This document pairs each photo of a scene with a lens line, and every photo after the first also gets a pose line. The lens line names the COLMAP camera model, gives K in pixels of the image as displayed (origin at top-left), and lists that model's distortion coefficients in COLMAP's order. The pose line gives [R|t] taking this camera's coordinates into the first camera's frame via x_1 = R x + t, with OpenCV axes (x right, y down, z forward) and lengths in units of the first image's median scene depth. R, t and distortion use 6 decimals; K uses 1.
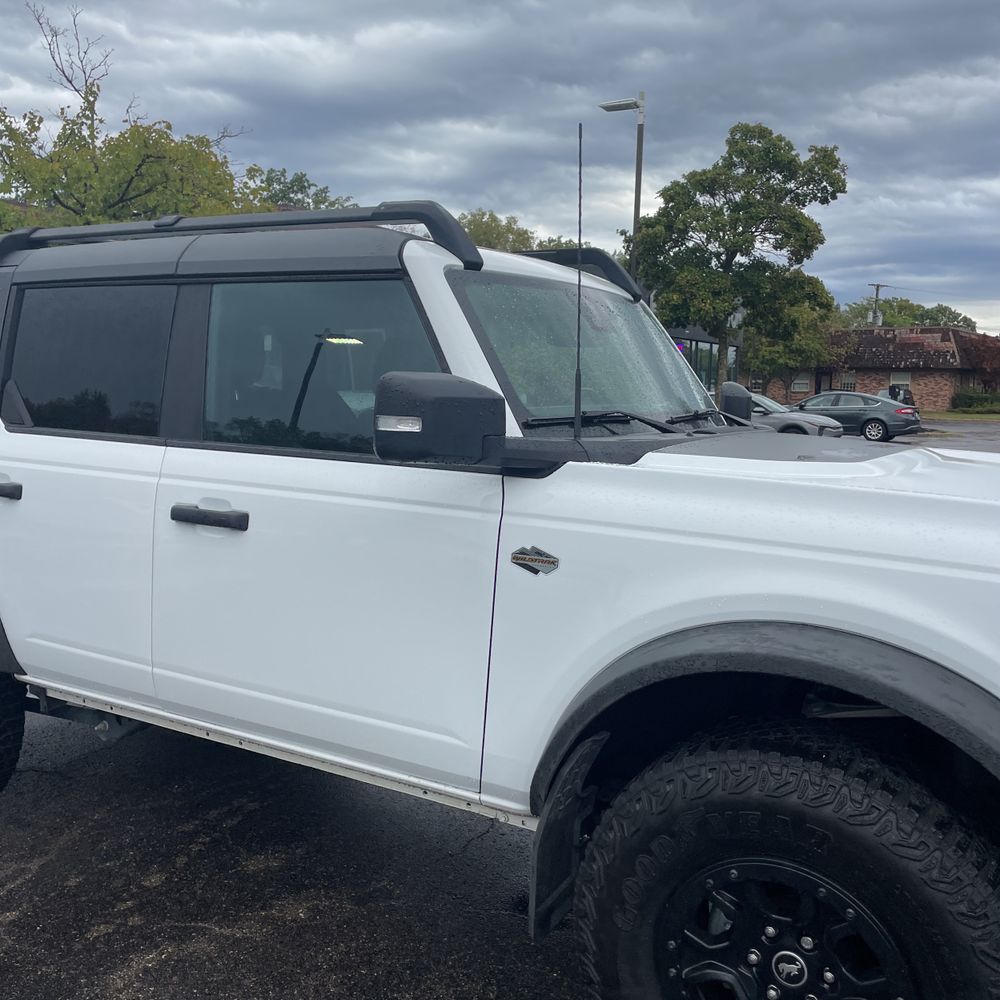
lens RADIAL K [[1013.1, 0, 500.4], [0, 1013.1, 485.3], [0, 0, 1]] dist [0.099663, -0.143794]
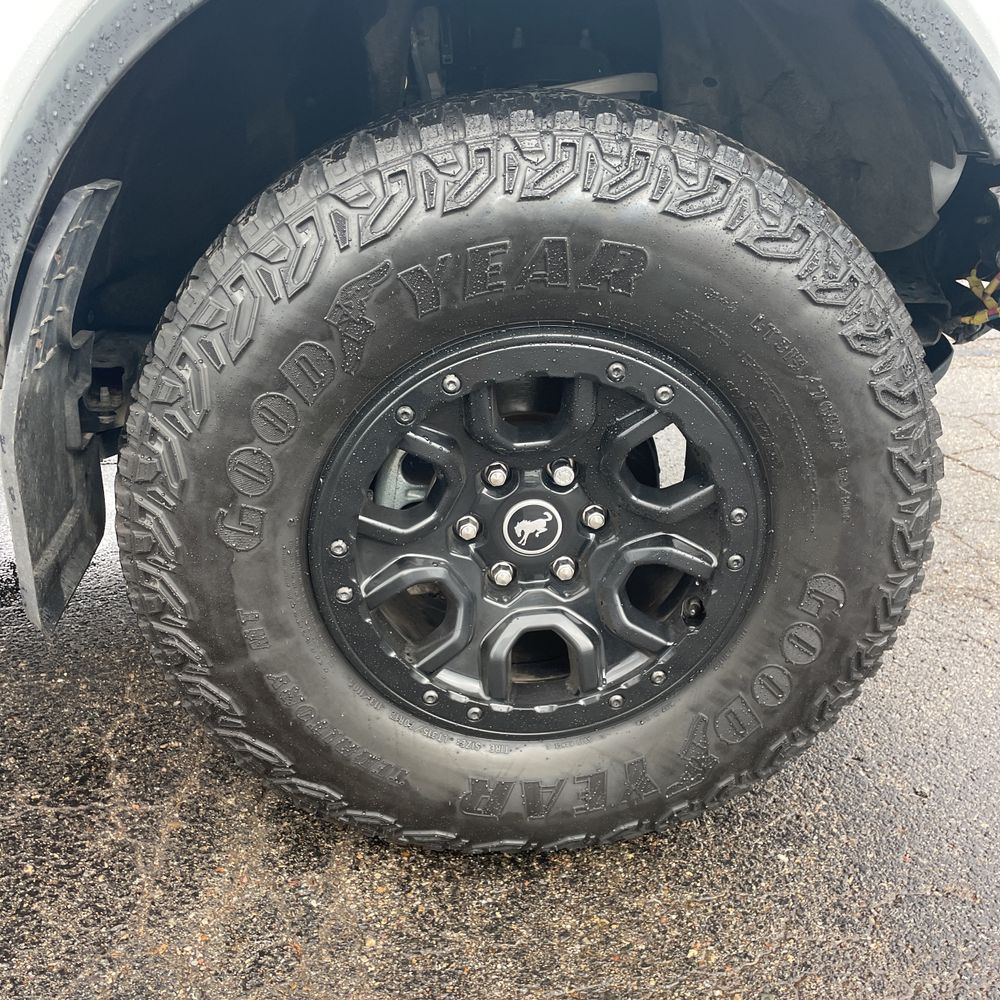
lens RADIAL K [[1008.3, 0, 506.8], [0, 1008.3, 507.3], [0, 0, 1]] dist [0.098150, -0.137411]
pose [[0.814634, -0.246746, 0.524869, -0.028540], [0.059611, 0.935815, 0.347415, 0.225050], [-0.576904, -0.251728, 0.777055, 0.492411]]
